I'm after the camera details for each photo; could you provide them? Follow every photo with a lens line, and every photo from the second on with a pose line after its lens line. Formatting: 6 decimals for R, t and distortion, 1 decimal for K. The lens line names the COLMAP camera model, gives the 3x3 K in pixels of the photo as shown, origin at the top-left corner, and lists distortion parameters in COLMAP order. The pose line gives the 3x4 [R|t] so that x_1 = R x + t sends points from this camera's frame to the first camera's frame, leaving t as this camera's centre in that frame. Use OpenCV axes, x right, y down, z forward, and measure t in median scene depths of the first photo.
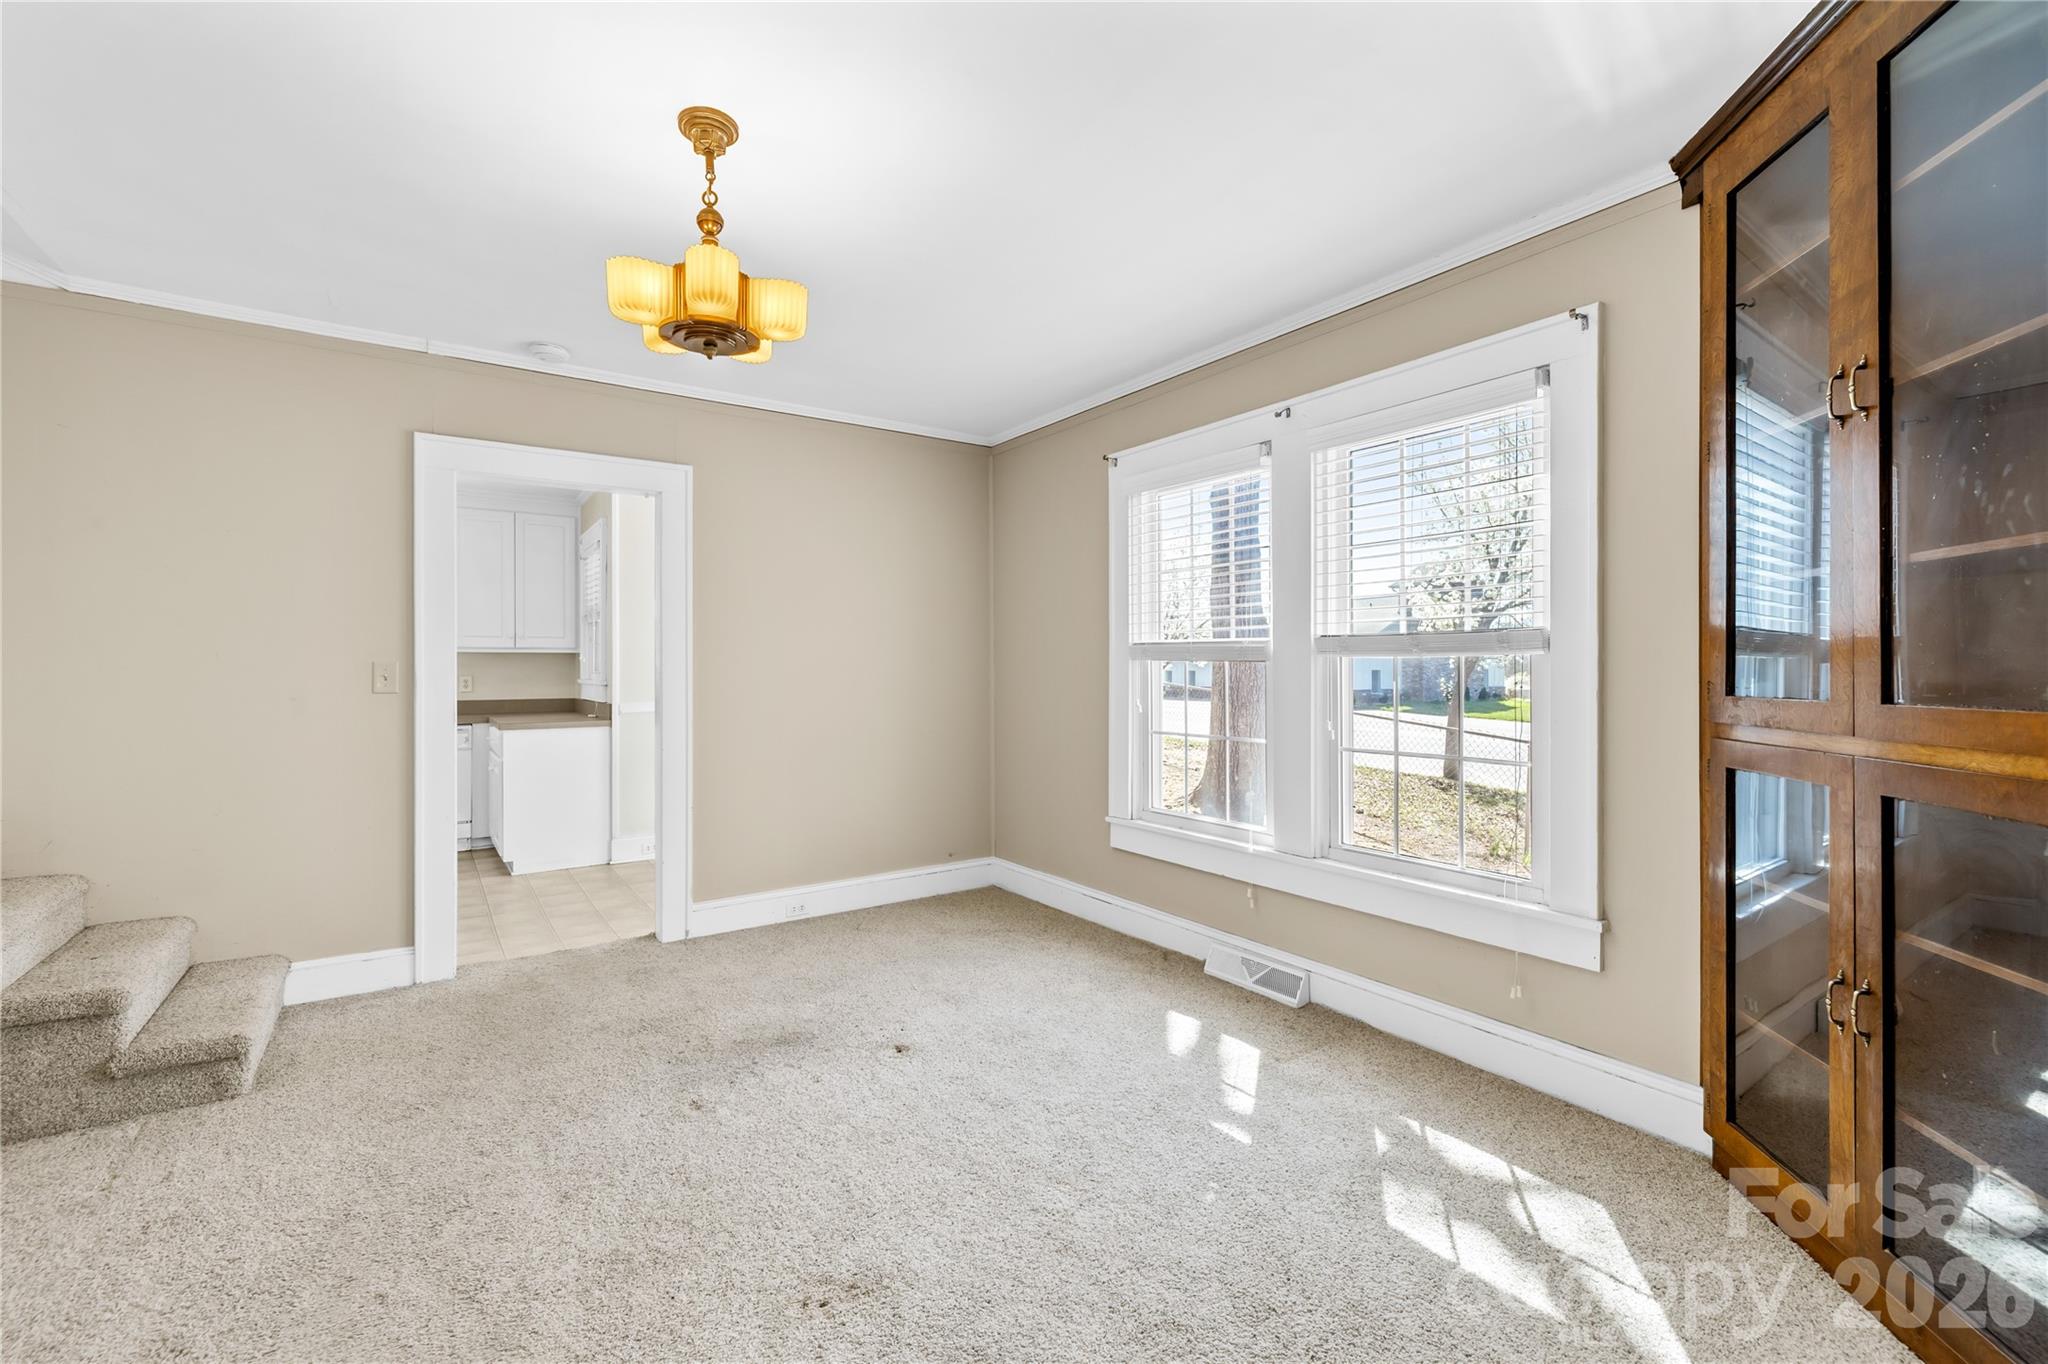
lens RADIAL K [[871.1, 0, 1013.5], [0, 871.1, 680.5], [0, 0, 1]] dist [0.001152, 0.000015]
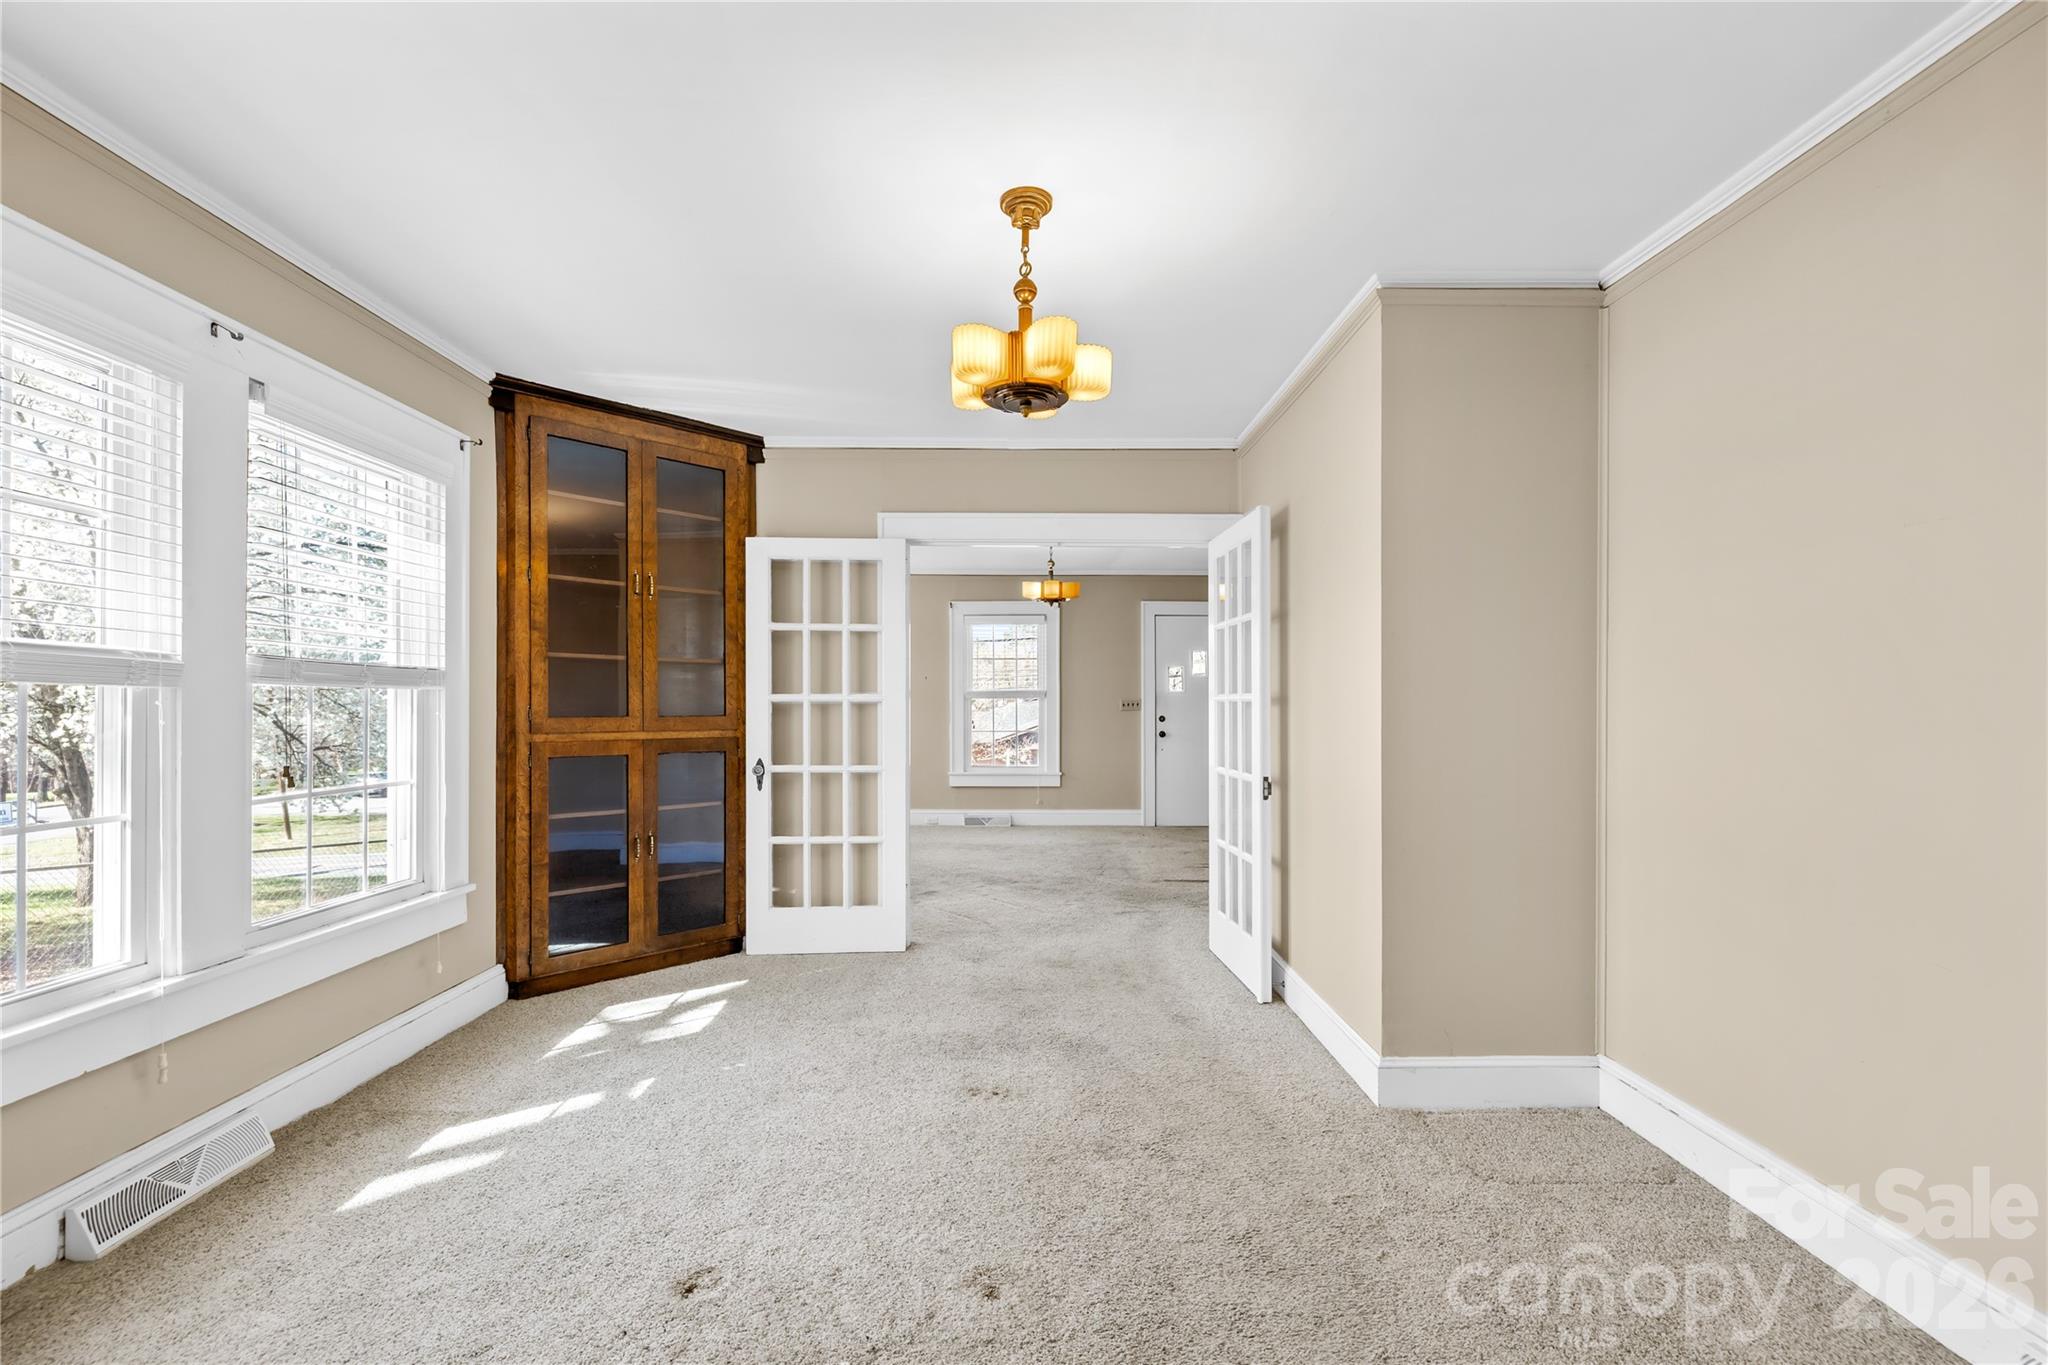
lens RADIAL K [[871.1, 0, 1013.5], [0, 871.1, 681.0], [0, 0, 1]] dist [0.001152, 0.000015]
pose [[-0.829852, 0.012461, 0.557844, -0.841641], [0.004034, 0.999858, -0.016333, -0.021476], [-0.557969, -0.011304, -0.829785, 1.697636]]
